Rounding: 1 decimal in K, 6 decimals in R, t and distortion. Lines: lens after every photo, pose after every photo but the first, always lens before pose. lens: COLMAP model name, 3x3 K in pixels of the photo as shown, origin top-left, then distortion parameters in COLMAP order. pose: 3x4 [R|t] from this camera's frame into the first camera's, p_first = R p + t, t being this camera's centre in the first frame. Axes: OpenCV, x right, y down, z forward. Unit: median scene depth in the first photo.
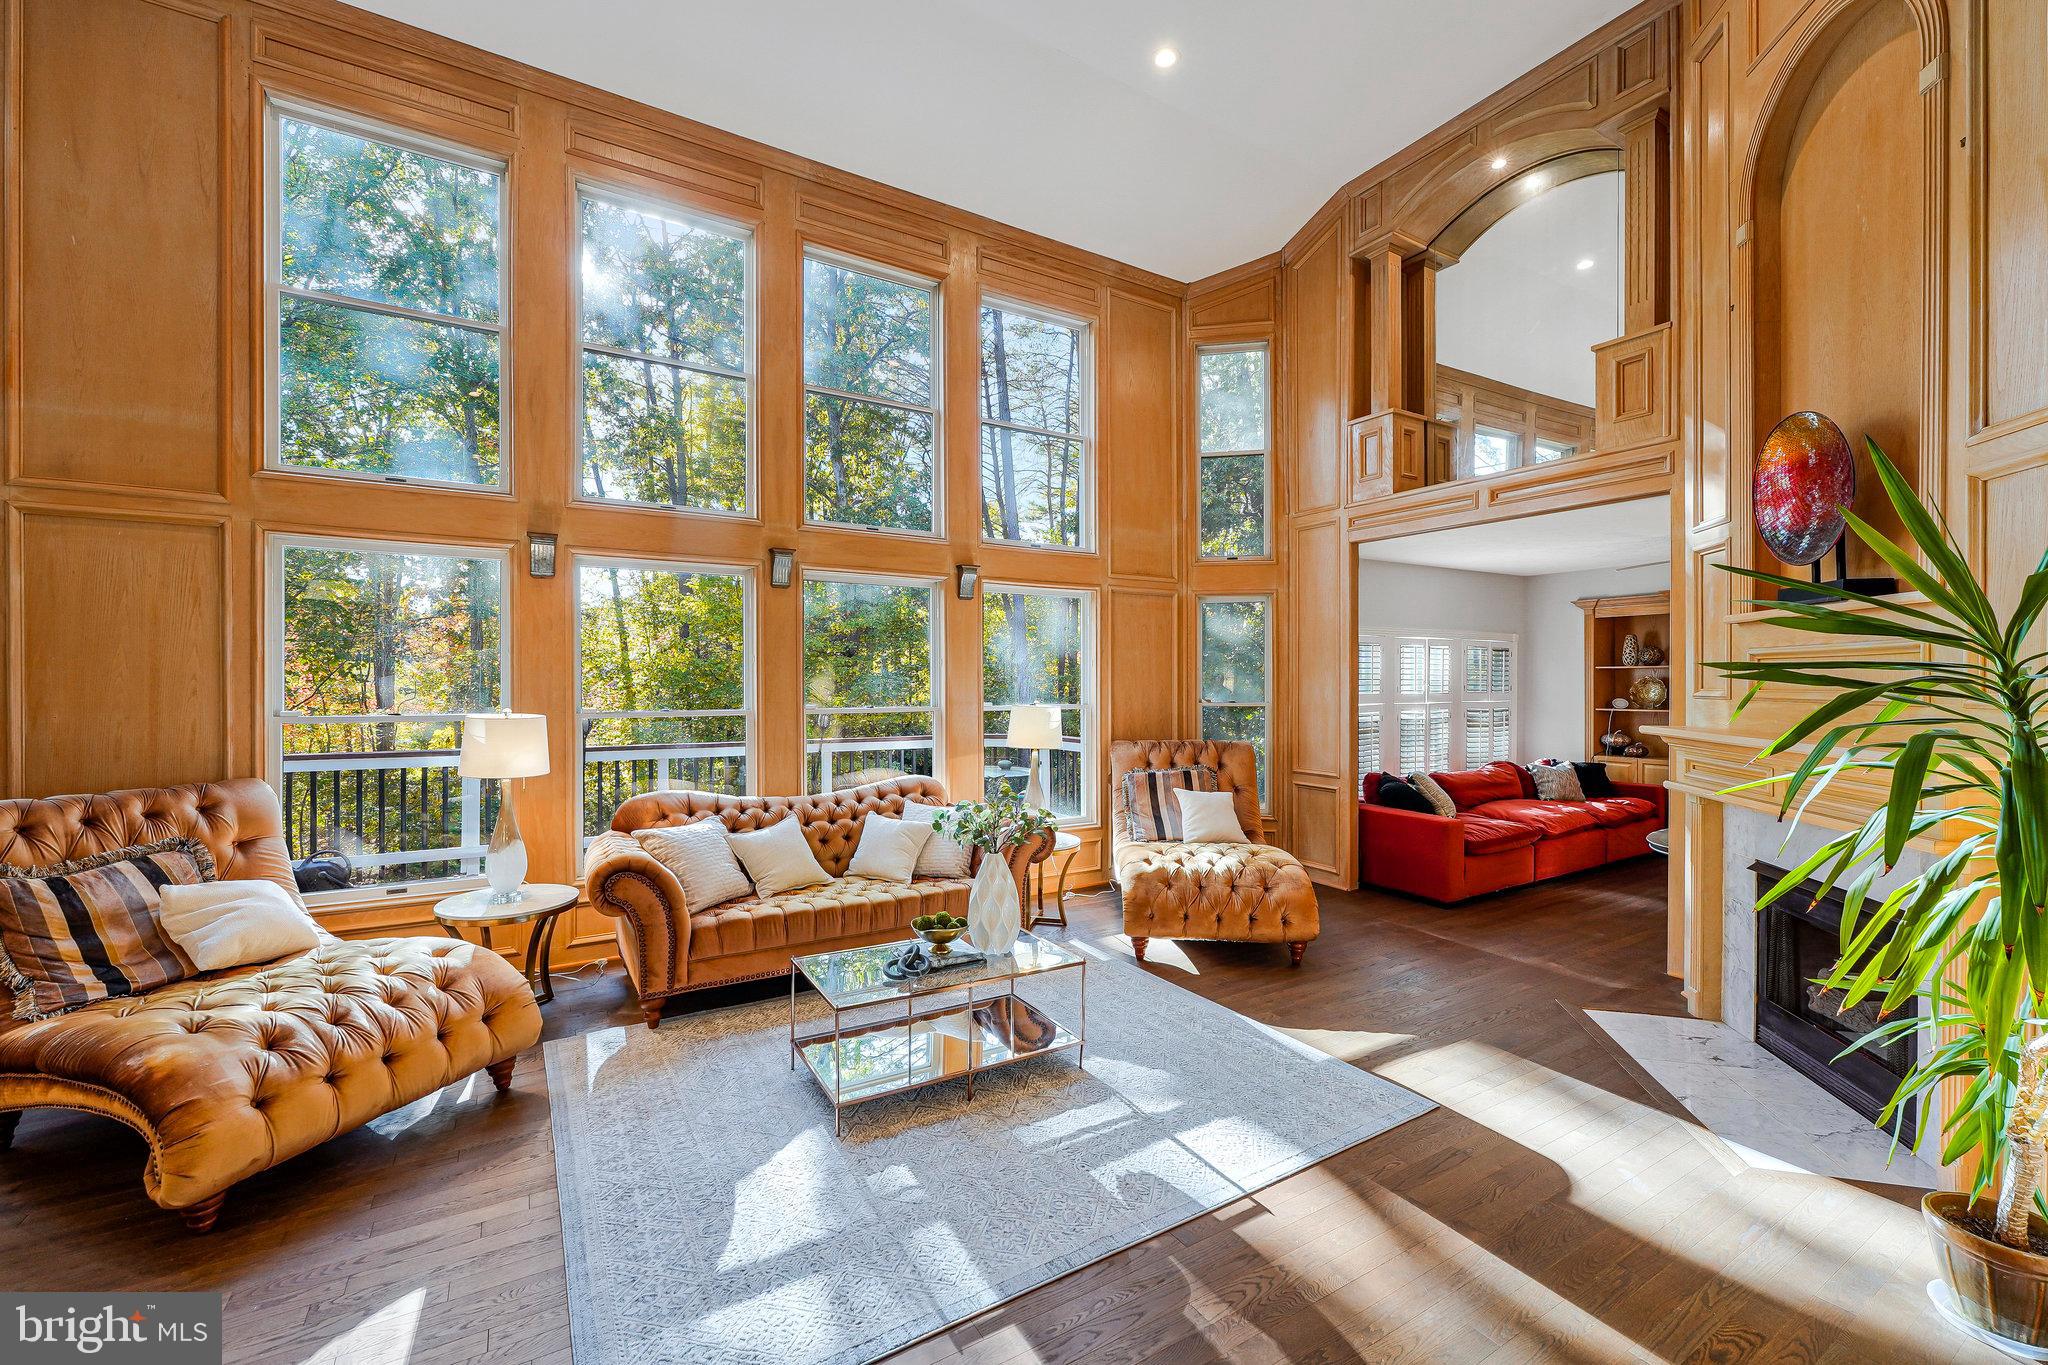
lens RADIAL K [[839.9, 0, 1016.6], [0, 839.9, 680.1], [0, 0, 1]] dist [-0.001559, -0.000019]
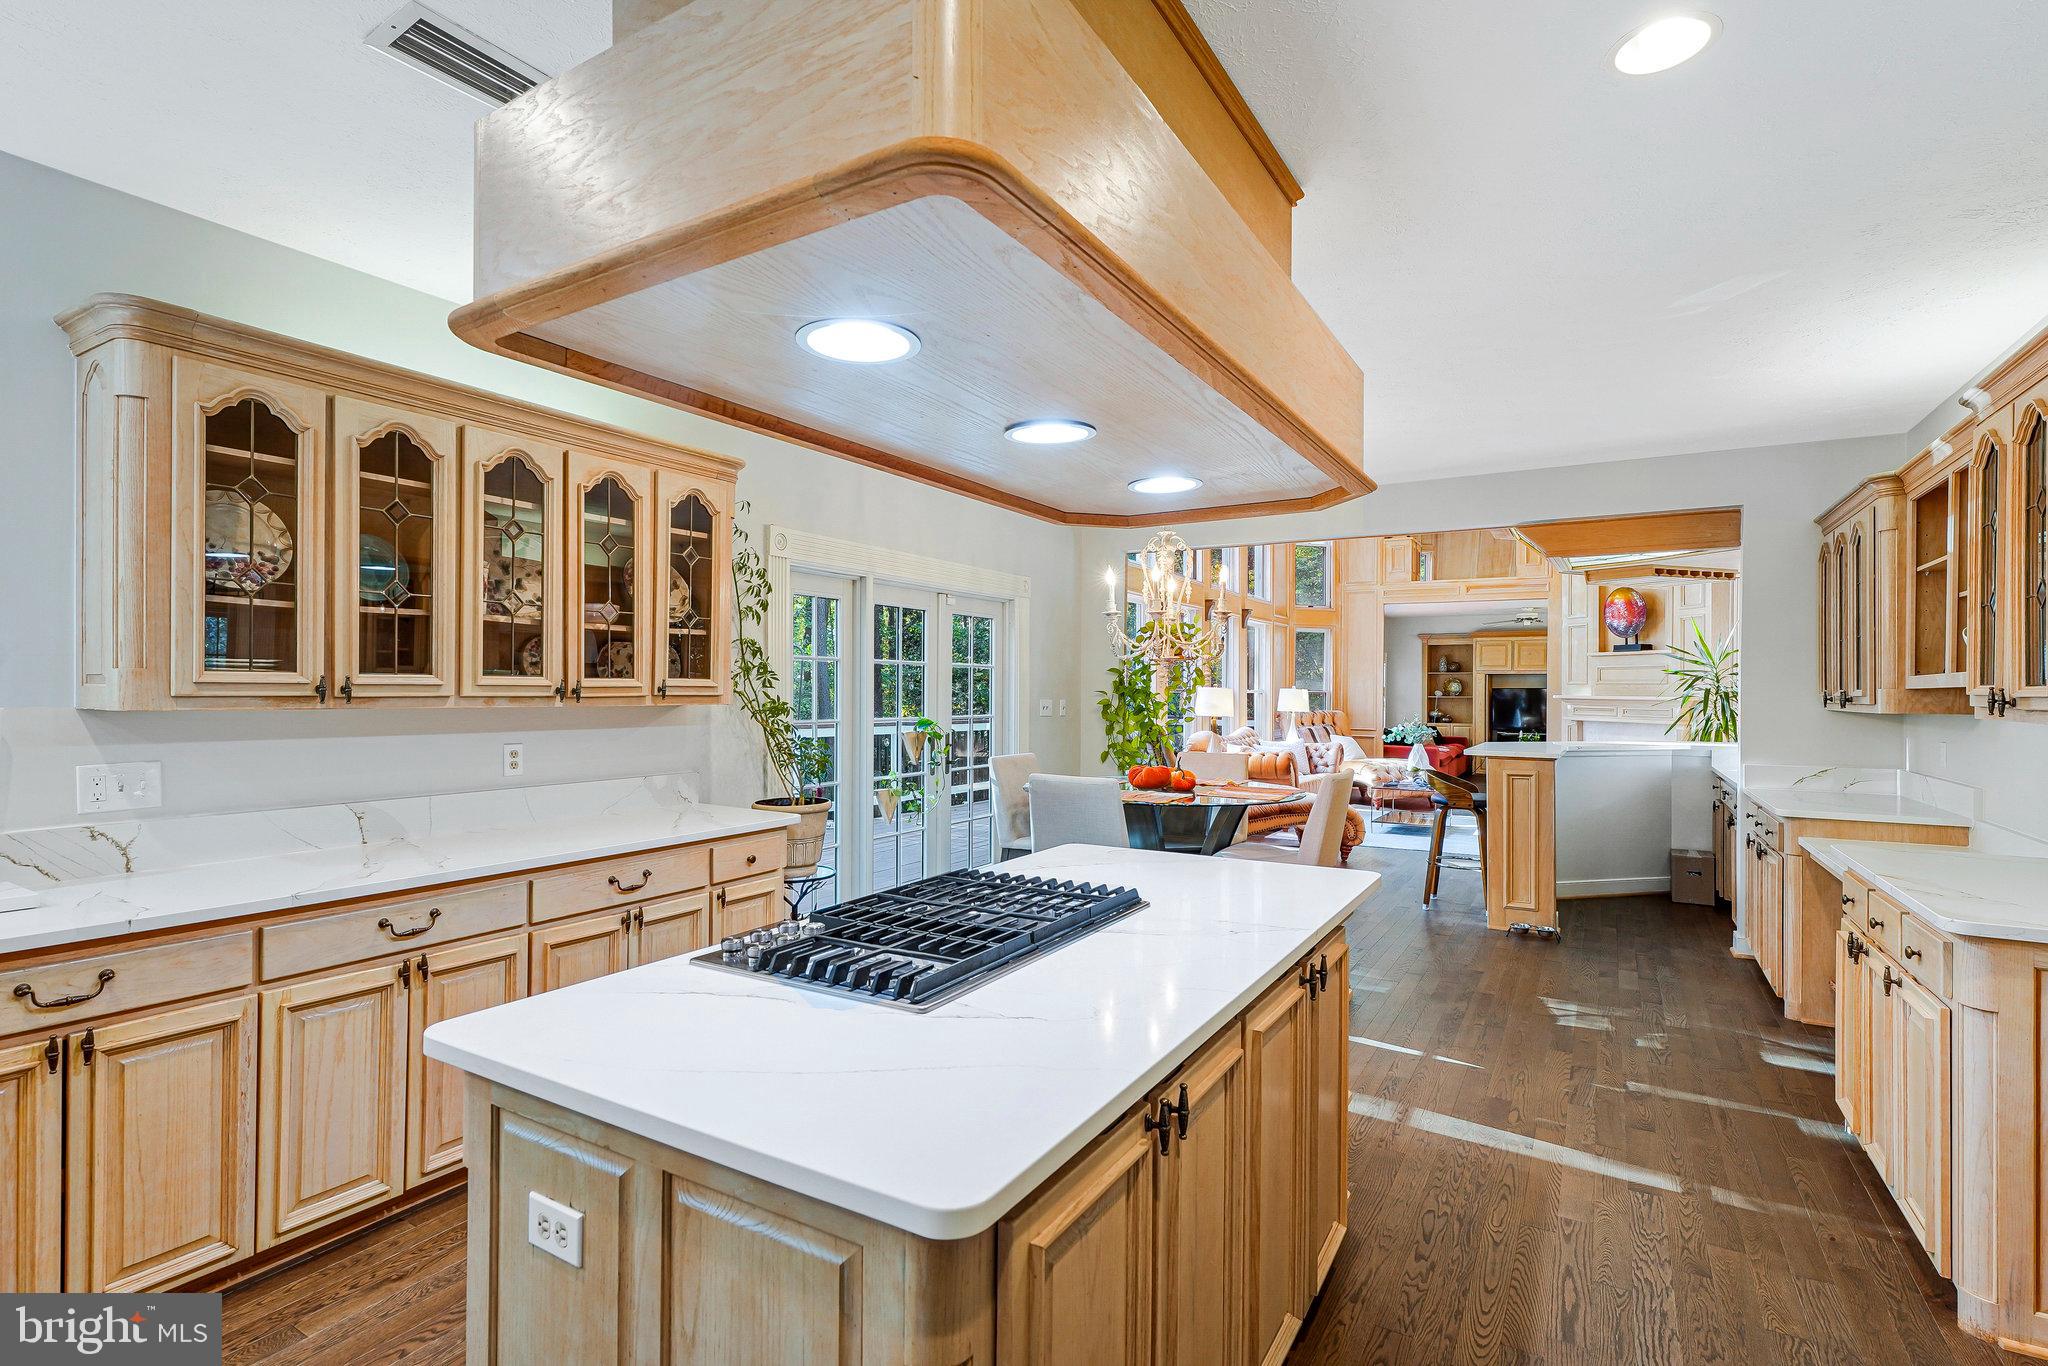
lens RADIAL K [[980.6, 0, 1027.5], [0, 980.6, 683.3], [0, 0, 1]] dist [-0.001262, -0.000057]
pose [[0.882306, 0.005866, 0.470640, -2.728013], [-0.005310, 0.999983, -0.002509, 0.043906], [-0.470647, -0.000285, 0.882322, -1.124008]]
